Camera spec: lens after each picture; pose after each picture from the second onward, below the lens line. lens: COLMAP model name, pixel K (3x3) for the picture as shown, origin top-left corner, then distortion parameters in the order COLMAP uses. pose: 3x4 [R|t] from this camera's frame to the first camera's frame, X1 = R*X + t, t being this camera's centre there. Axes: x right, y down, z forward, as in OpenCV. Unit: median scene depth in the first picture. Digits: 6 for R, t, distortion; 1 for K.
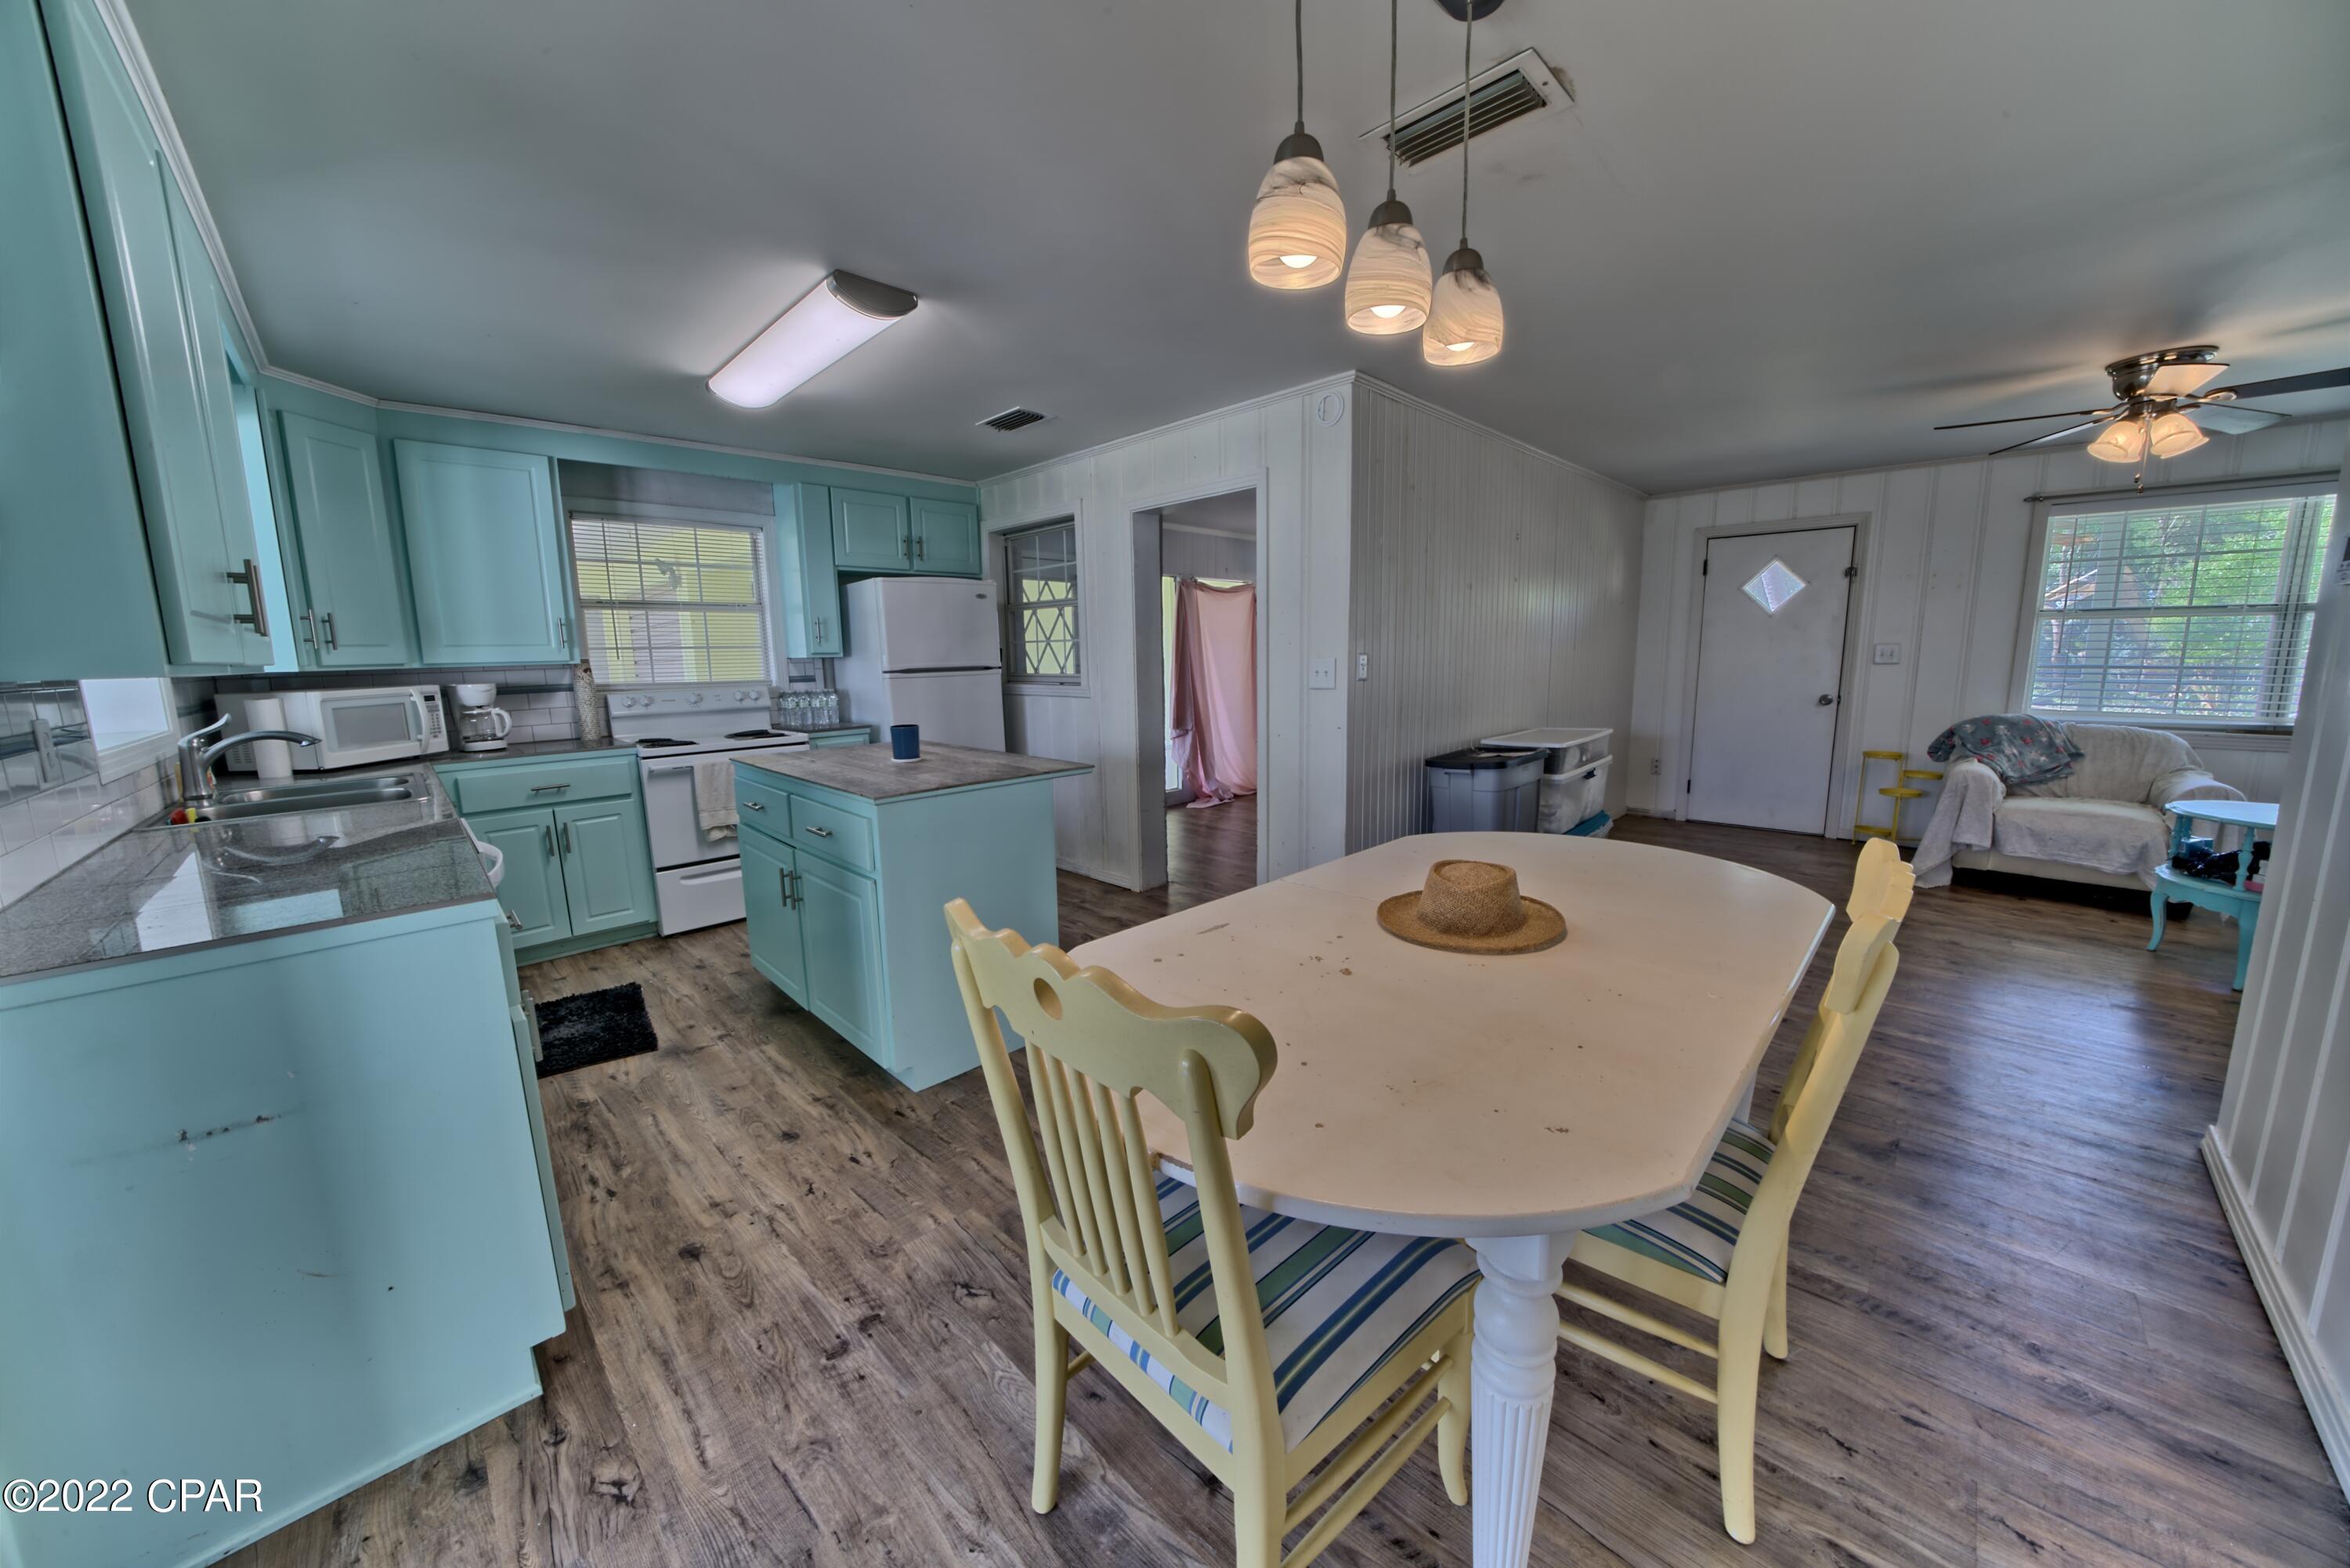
lens RADIAL K [[811.8, 0, 1173.3], [0, 811.8, 771.1], [0, 0, 1]] dist [-0.020327, 0.001060]
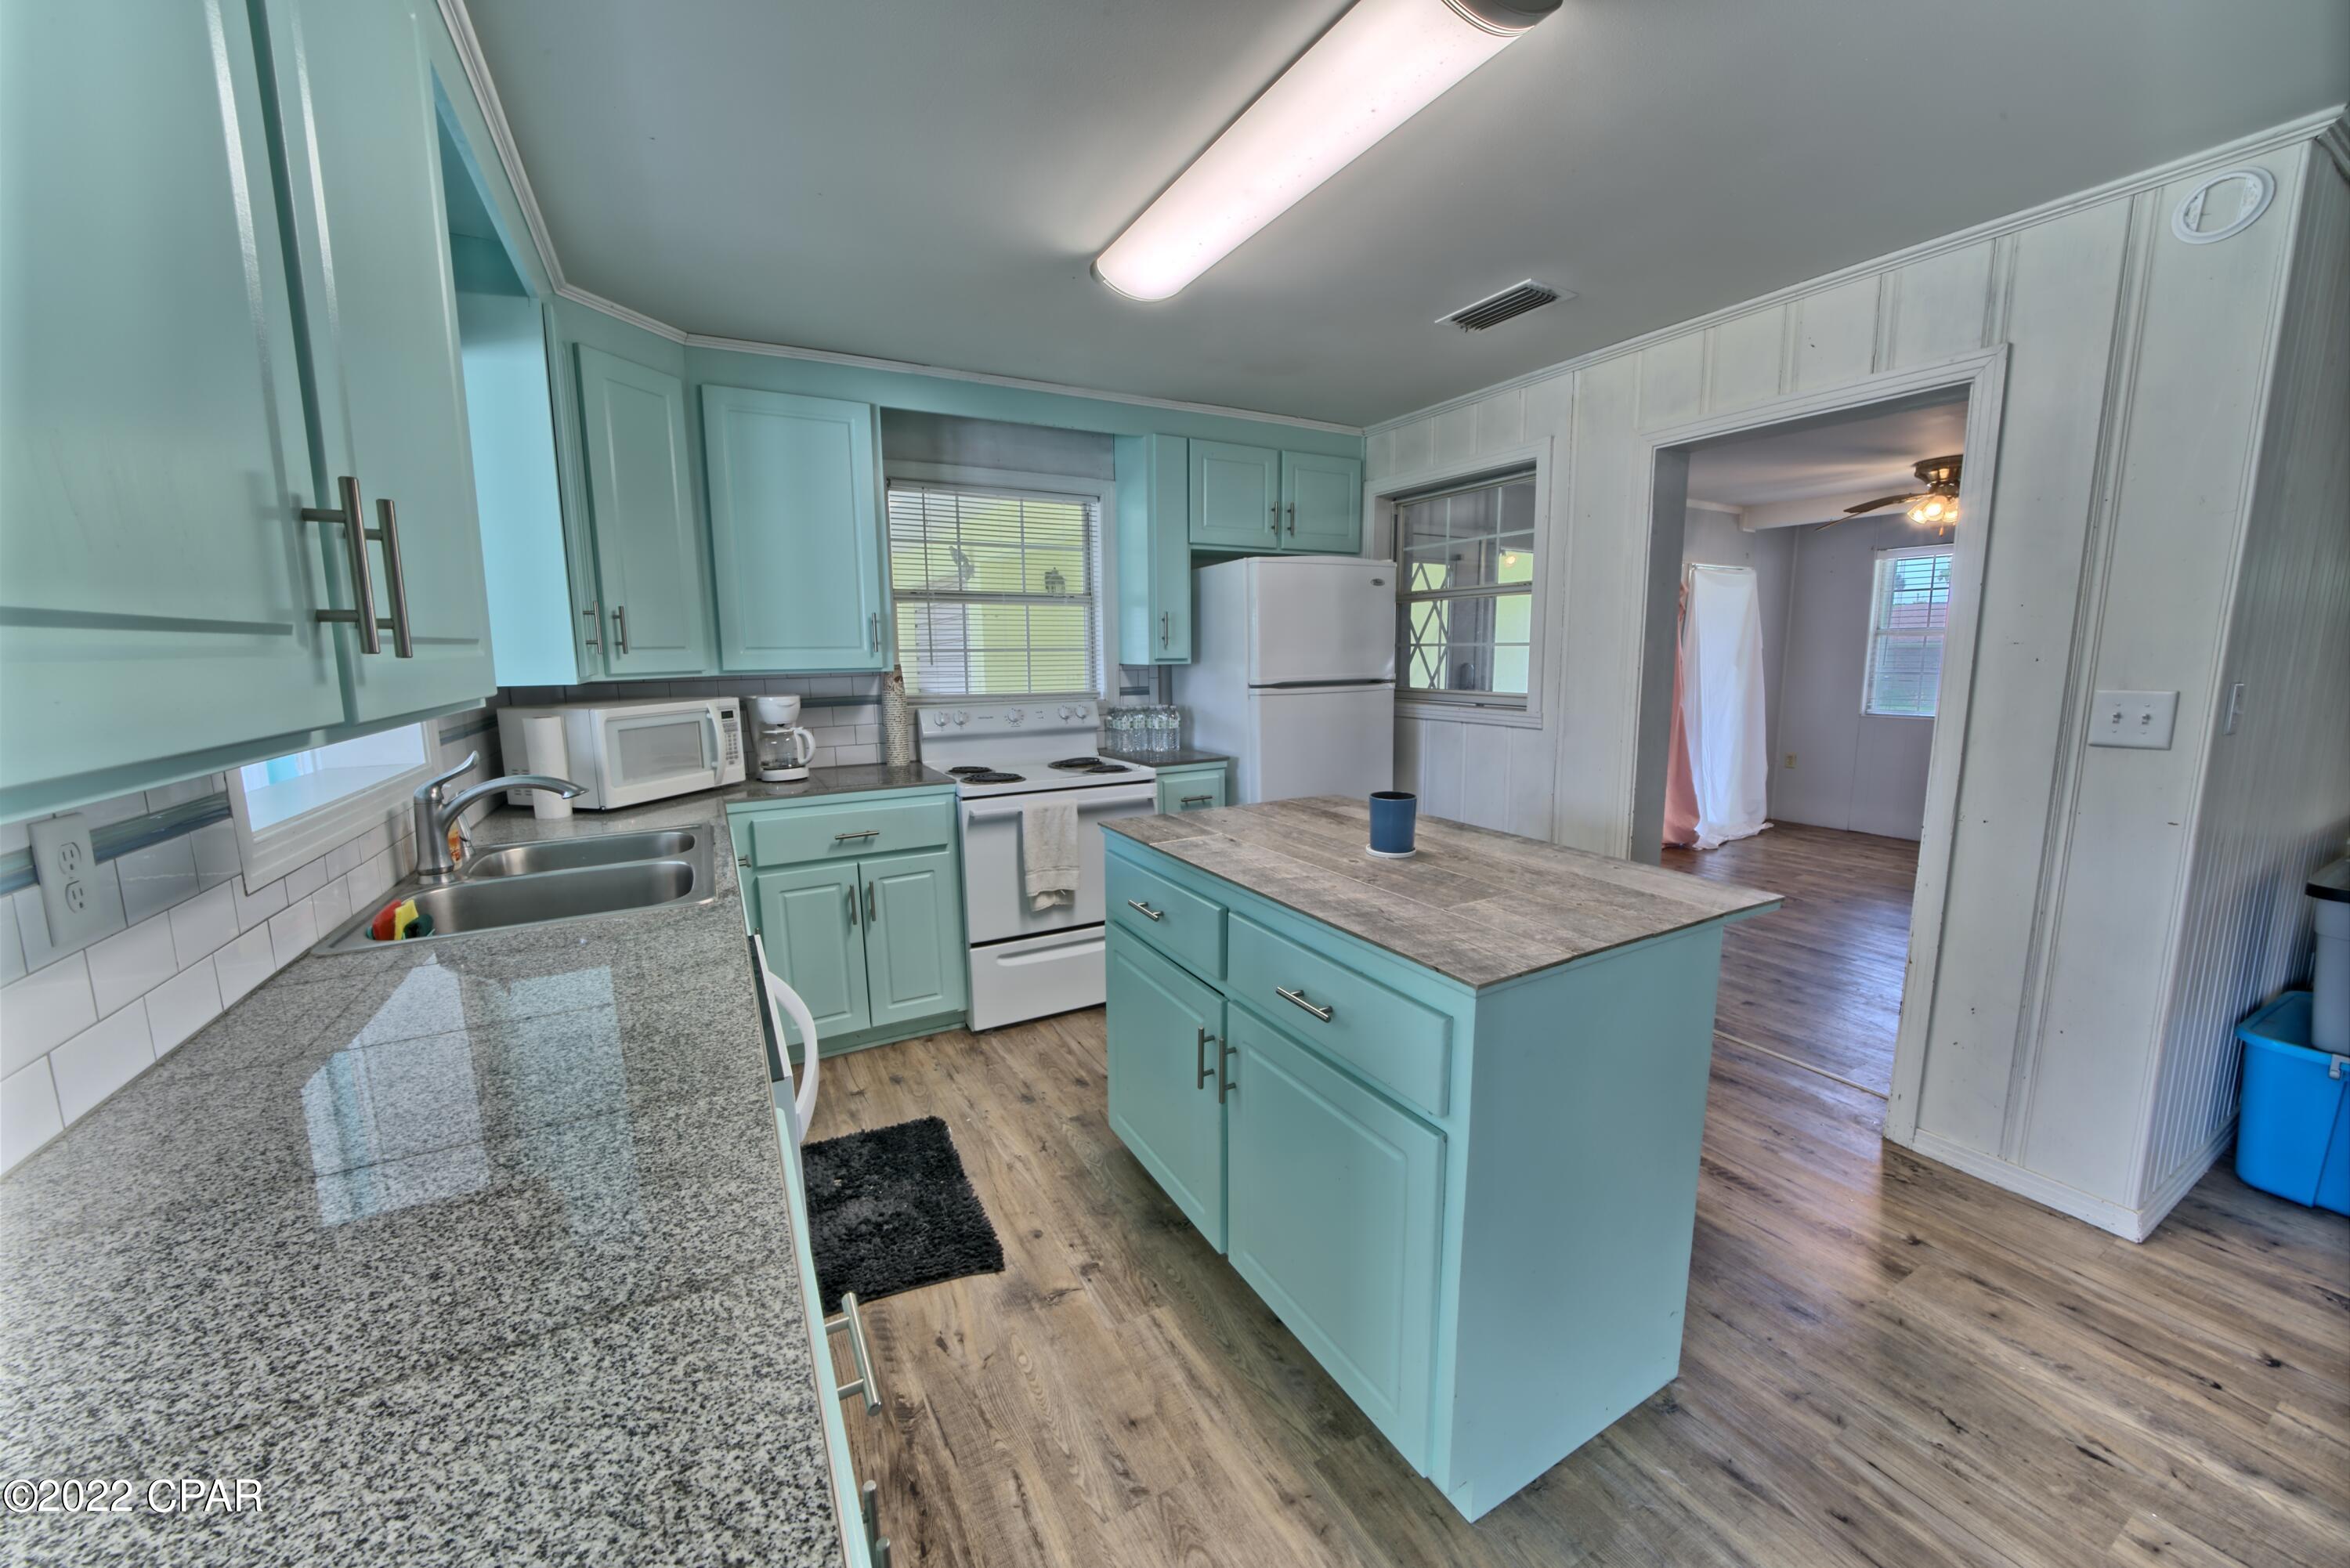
lens RADIAL K [[860.8, 0, 1178.1], [0, 860.8, 771.3], [0, 0, 1]] dist [-0.013525, 0.000195]
pose [[0.962800, 0.046670, -0.266156, -0.272574], [-0.047393, 0.998869, 0.003707, -0.058741], [0.266028, 0.009045, 0.963923, 0.299233]]
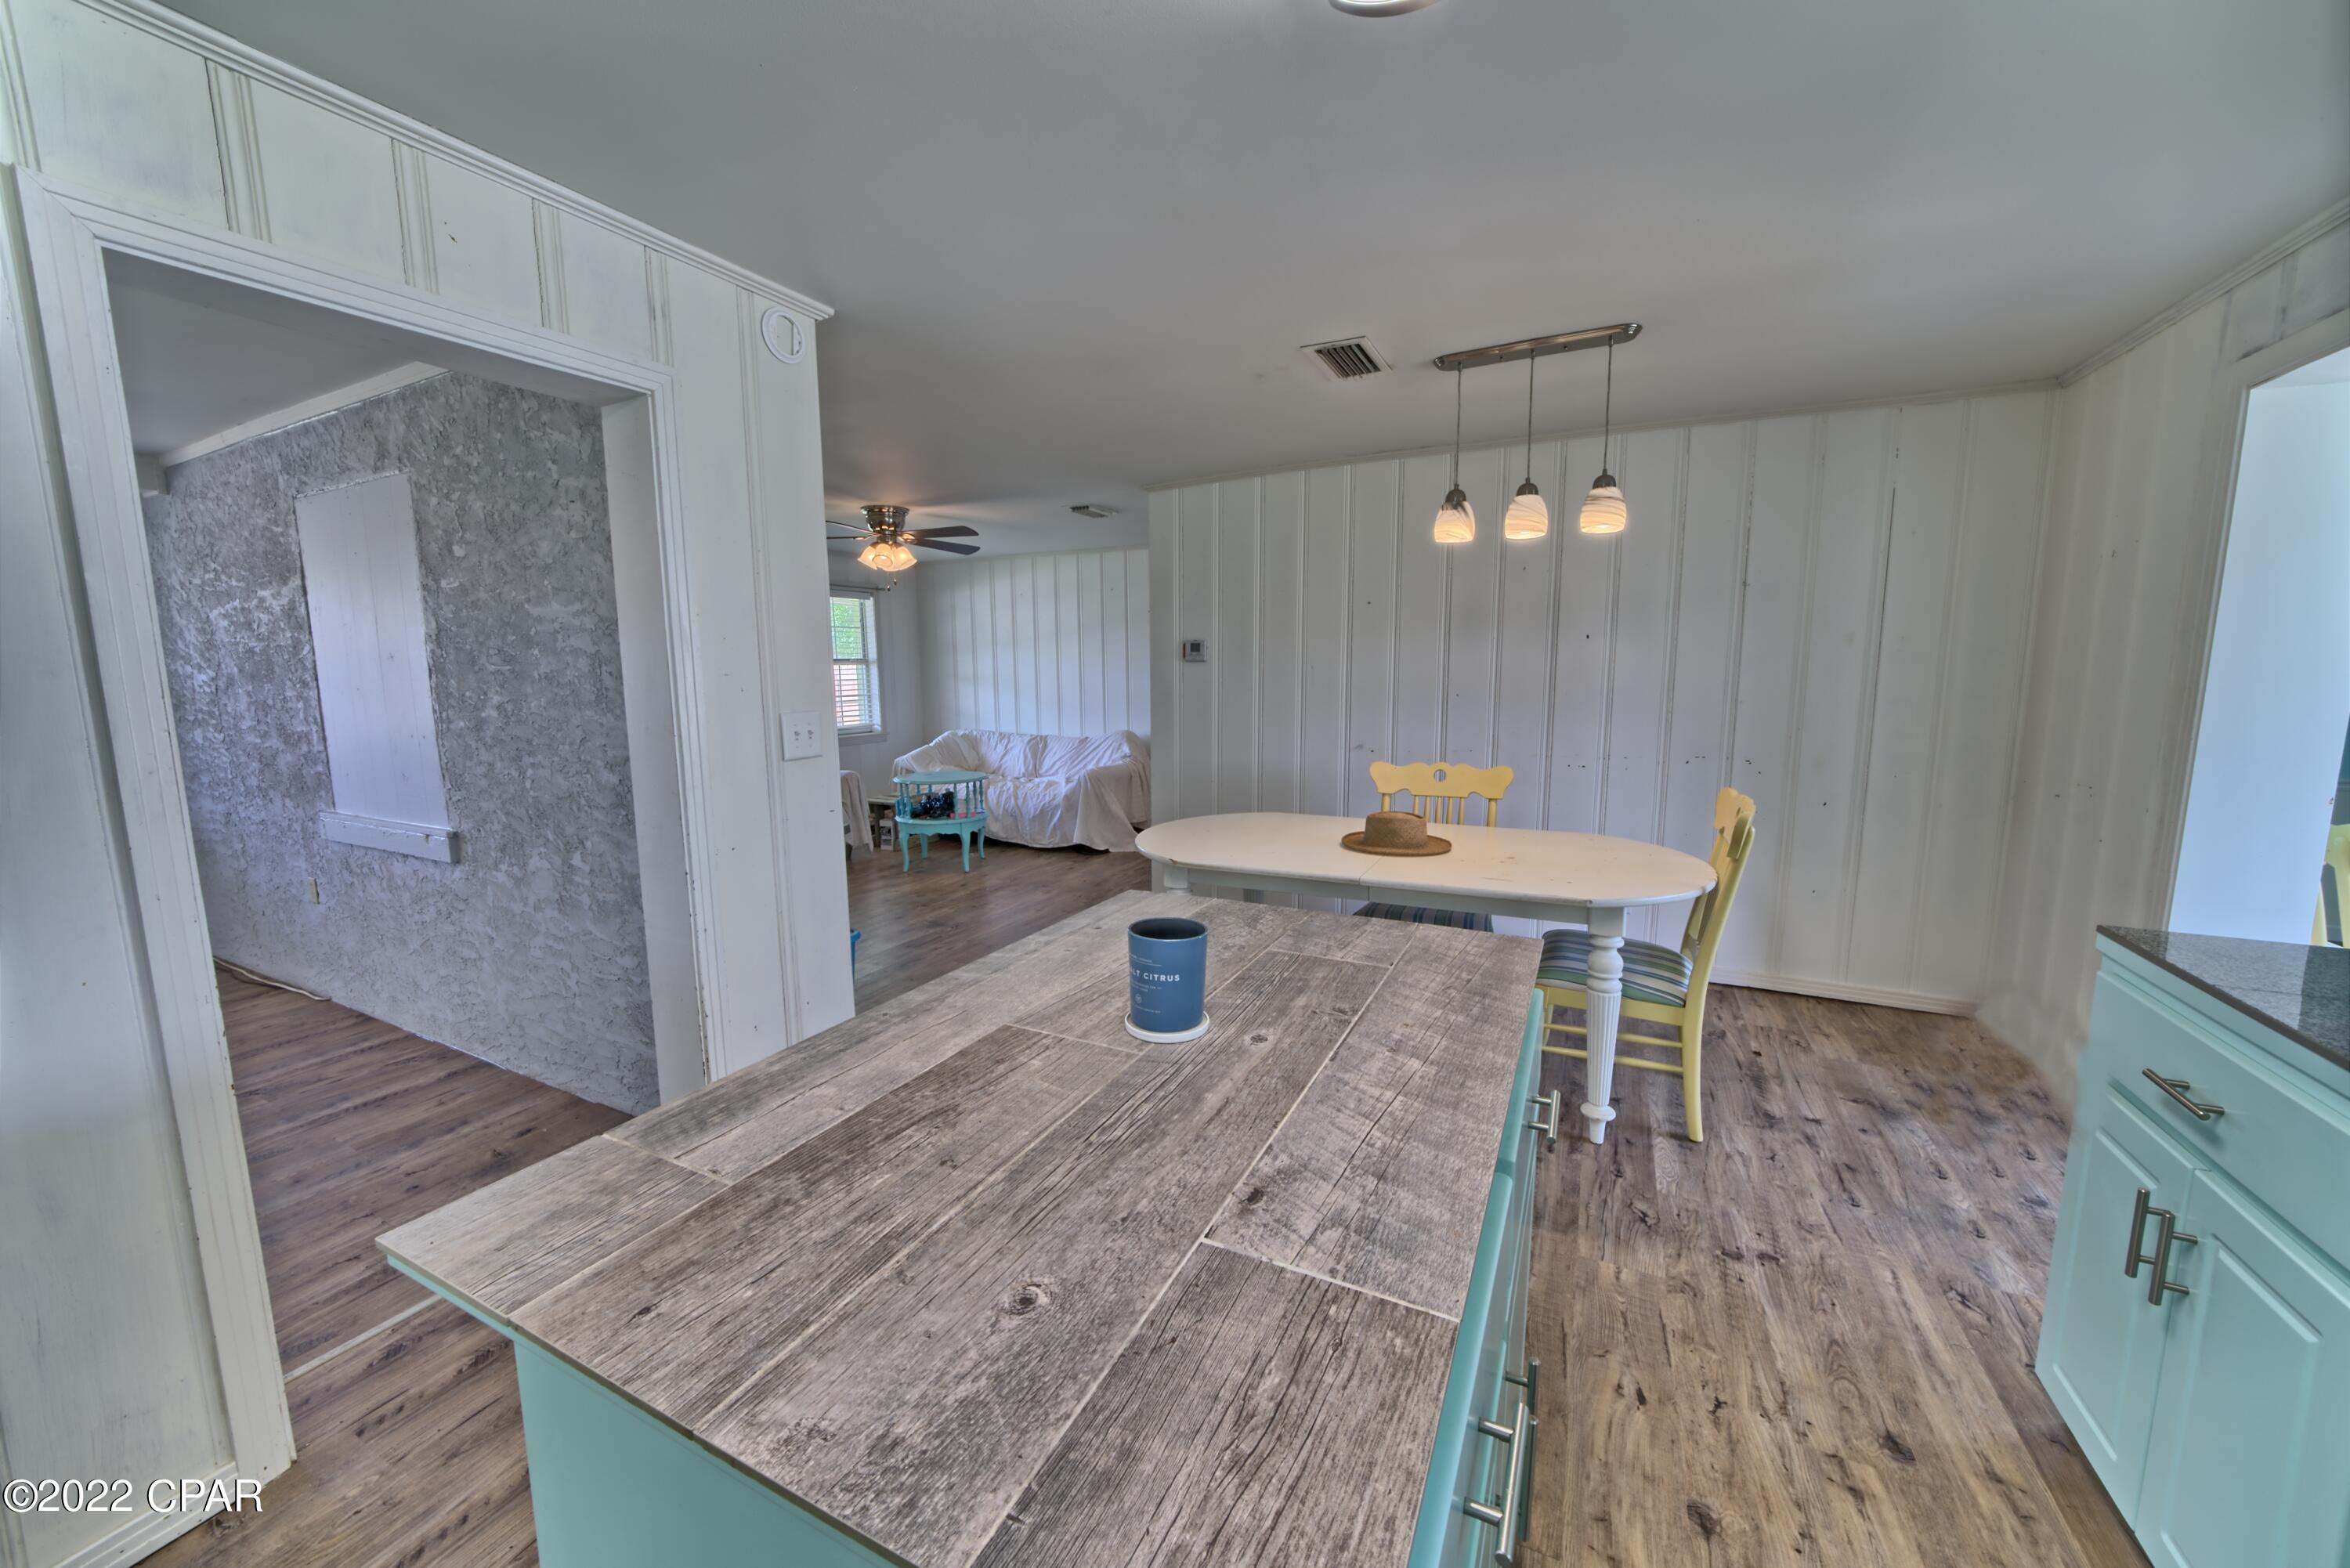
lens RADIAL K [[860.8, 0, 1180.1], [0, 860.8, 777.6], [0, 0, 1]] dist [-0.013525, 0.000195]
pose [[-0.320130, -0.100598, 0.942018, -0.579147], [0.155170, 0.975350, 0.156890, -0.150815], [-0.934580, 0.196398, -0.296629, 0.939611]]
